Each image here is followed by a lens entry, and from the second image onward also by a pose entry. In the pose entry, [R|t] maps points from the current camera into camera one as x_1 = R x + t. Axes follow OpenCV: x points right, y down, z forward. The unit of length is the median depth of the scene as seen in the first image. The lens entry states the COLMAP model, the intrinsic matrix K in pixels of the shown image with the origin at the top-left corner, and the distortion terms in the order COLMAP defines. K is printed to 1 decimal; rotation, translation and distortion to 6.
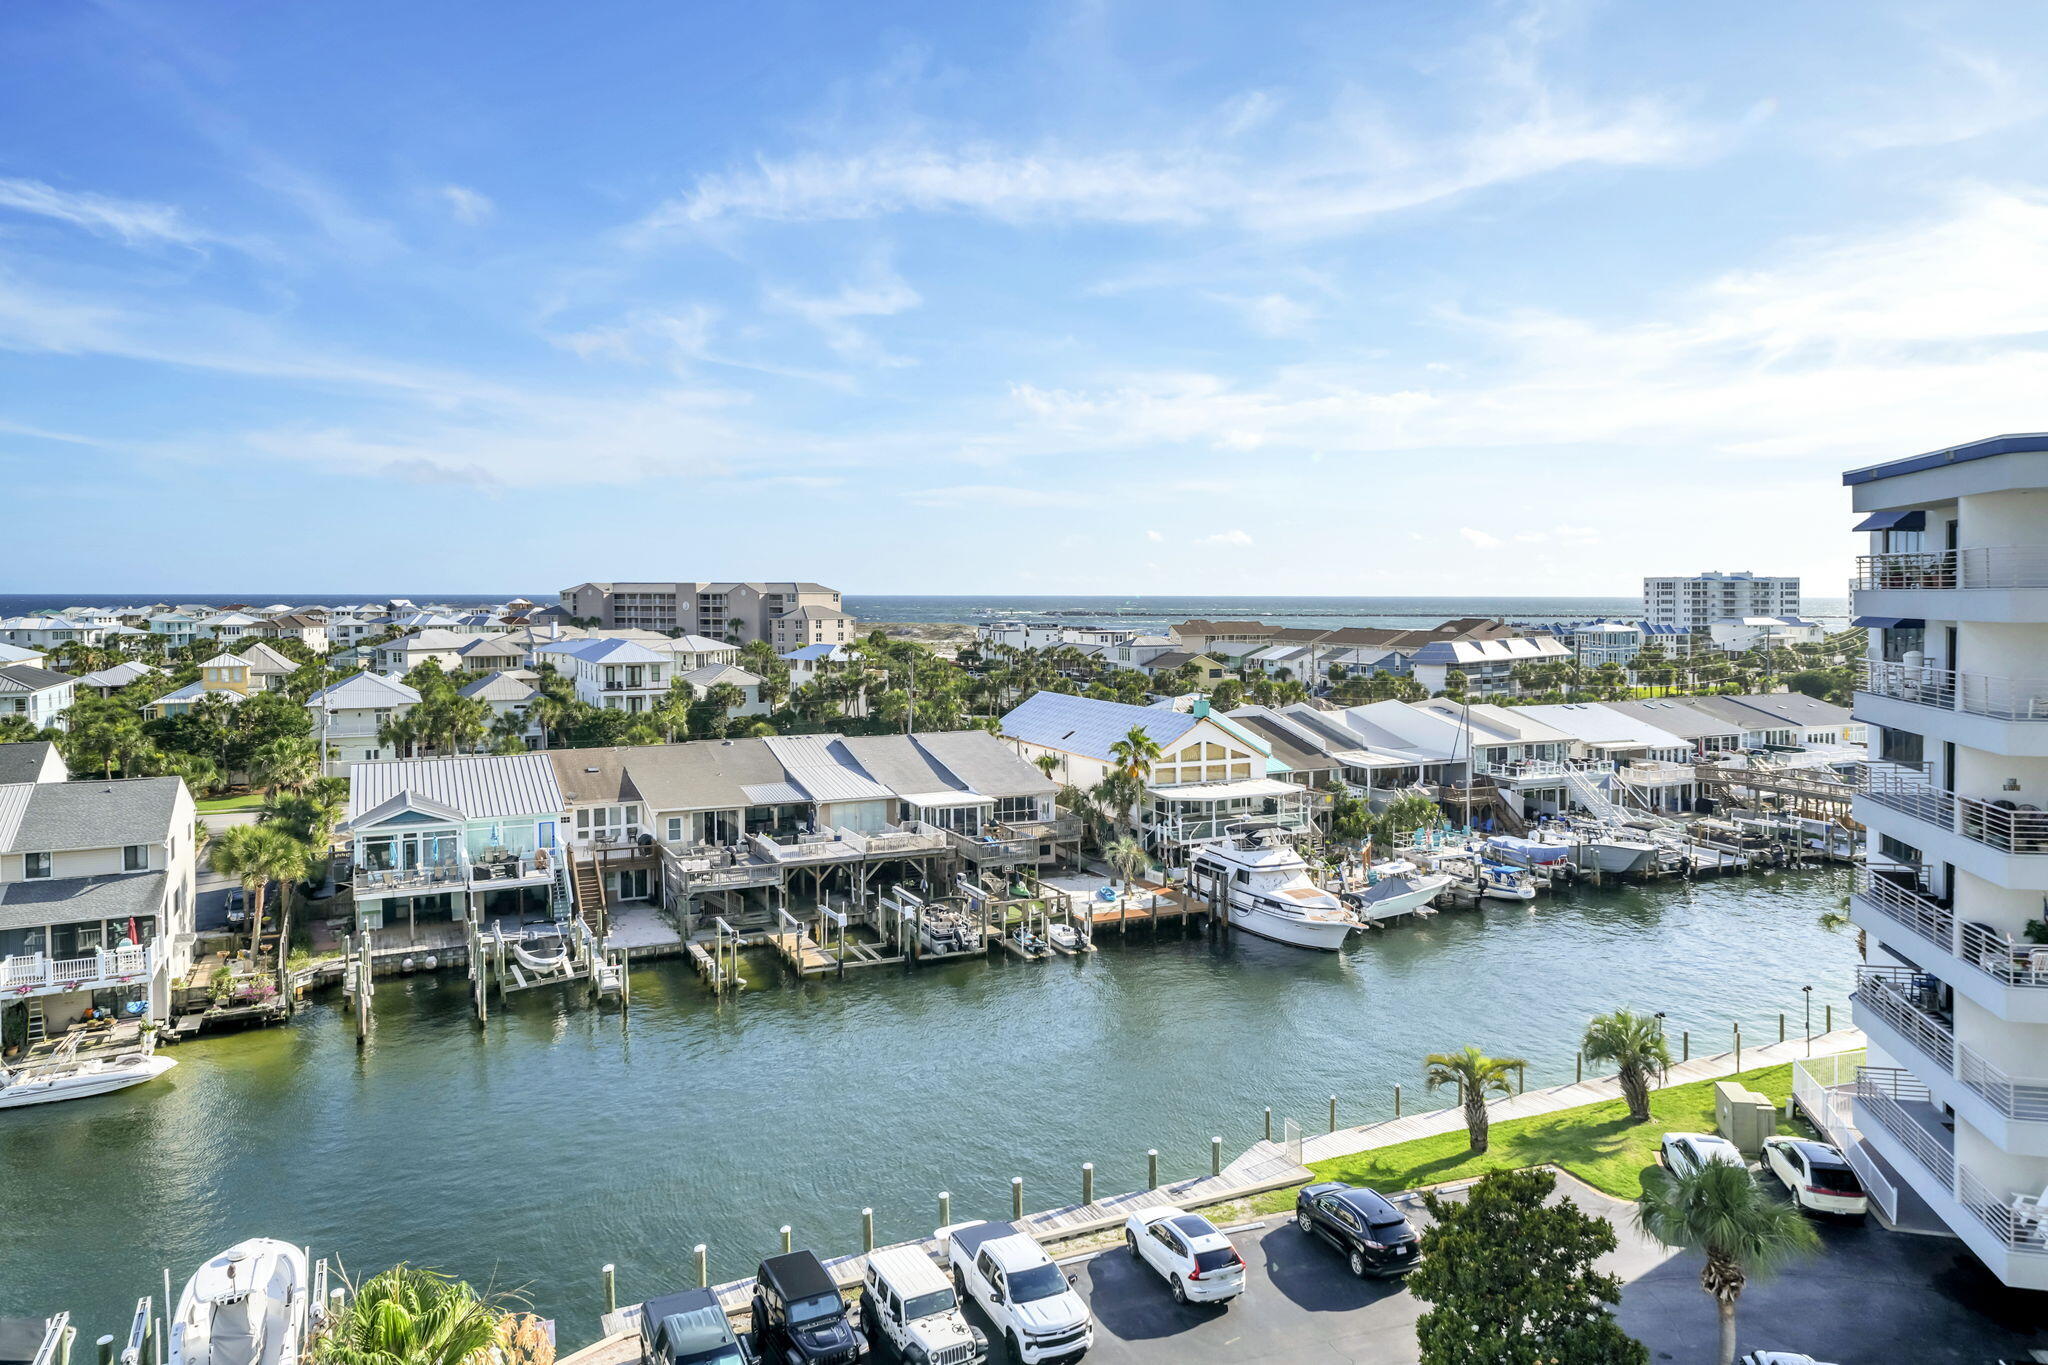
lens RADIAL K [[1354.7, 0, 1048.9], [0, 1354.7, 660.5], [0, 0, 1]] dist [0.025976, 0.001196]
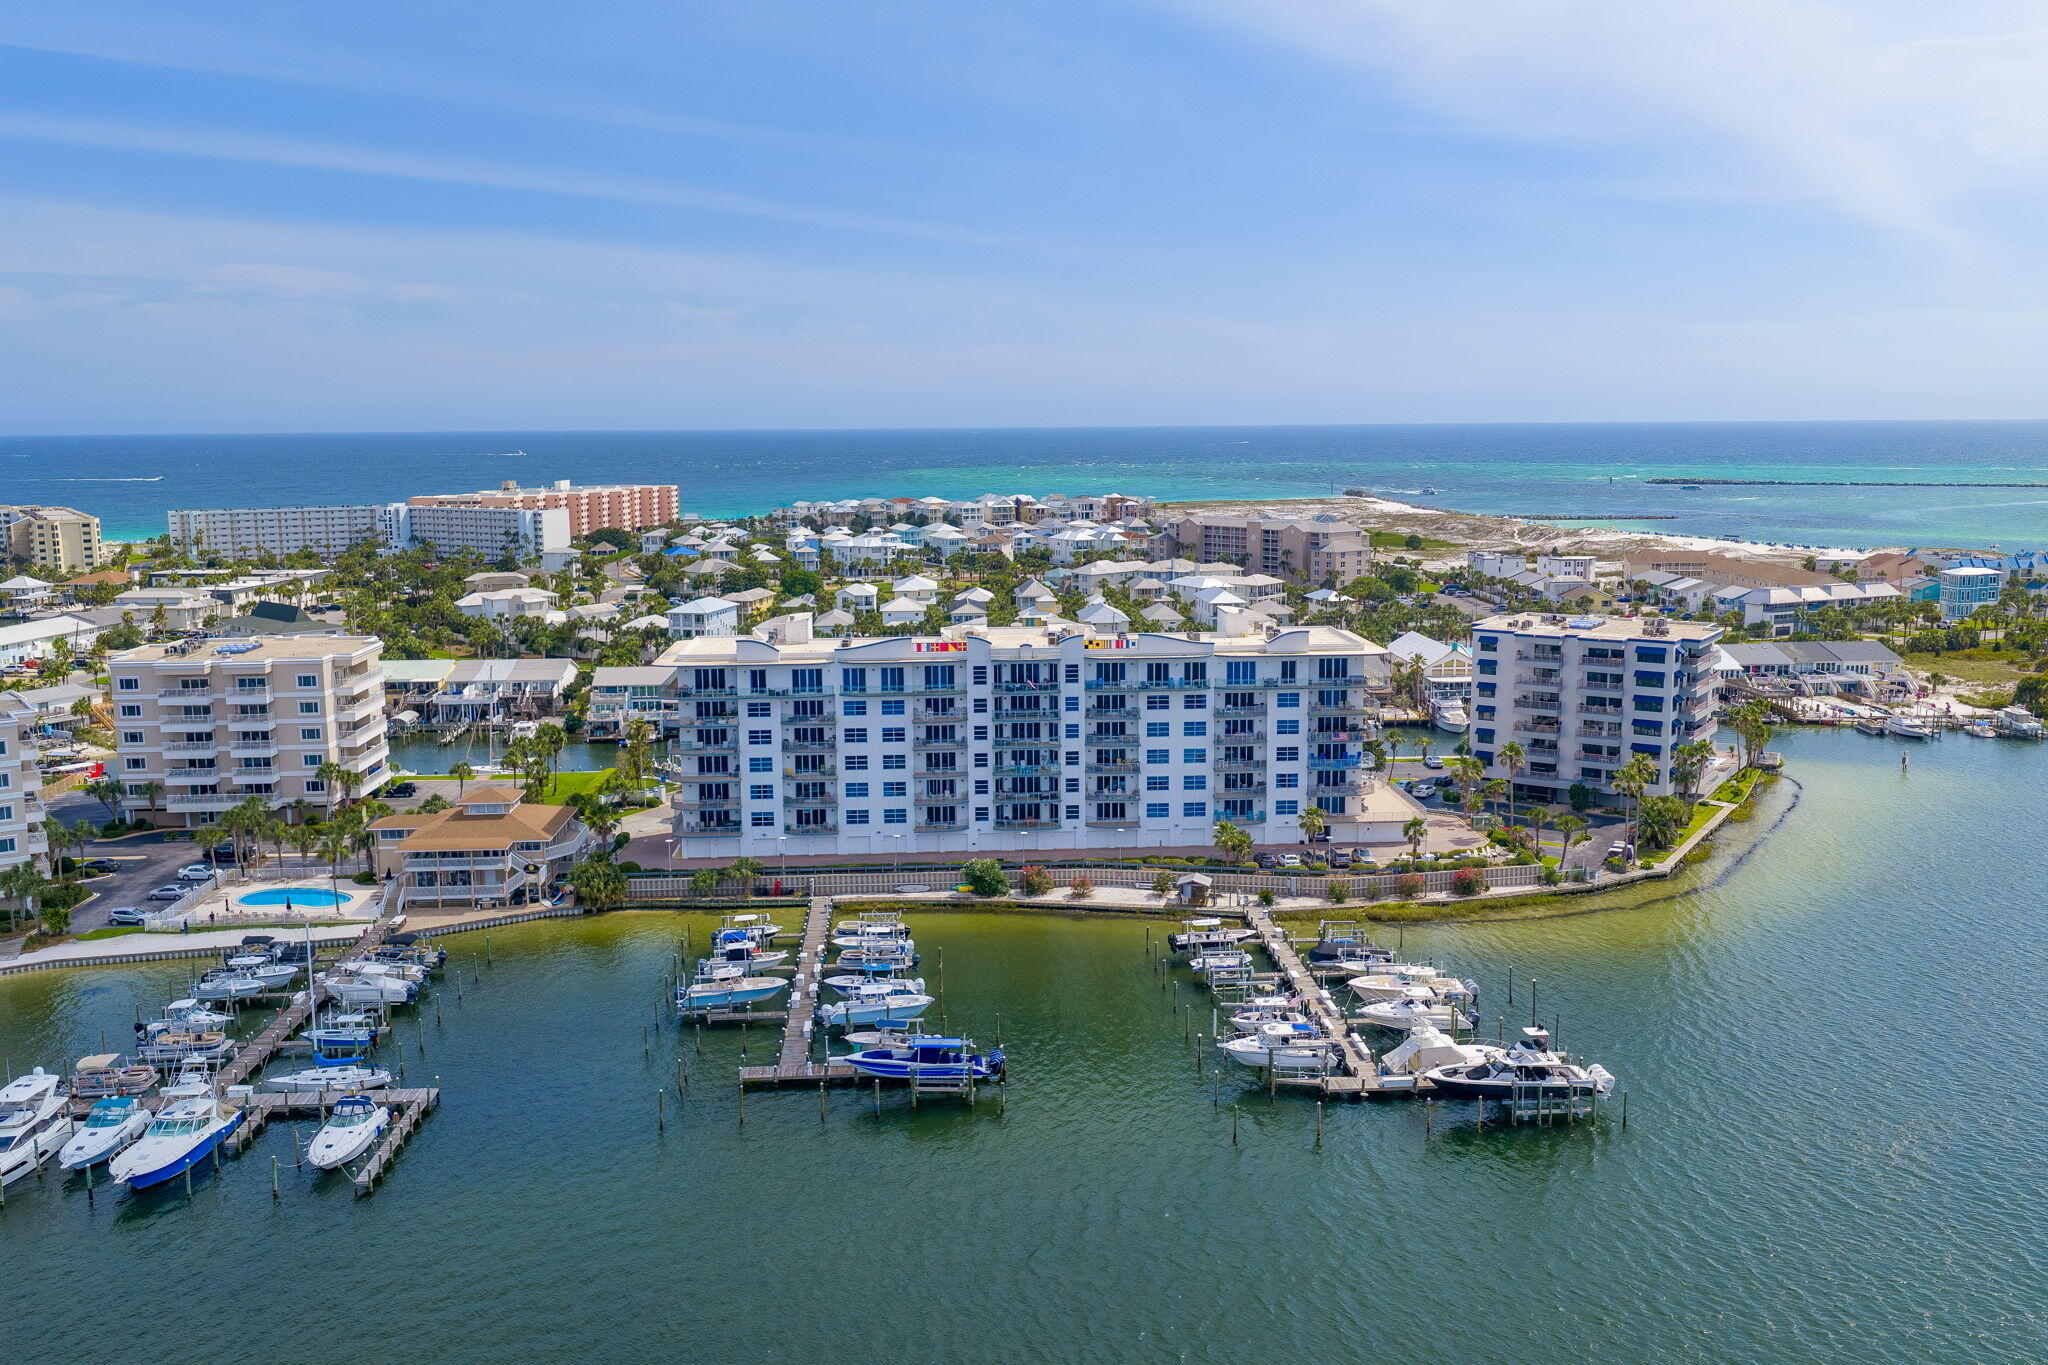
lens RADIAL K [[1685.0, 0, 1018.8], [0, 1685.0, 679.6], [0, 0, 1]] dist [0.016646, -0.032869]
pose [[0.921433, 0.047684, -0.385599, 0.234018], [-0.008353, 0.994642, 0.103038, -0.087514], [0.388447, -0.091721, 0.916895, -0.878544]]
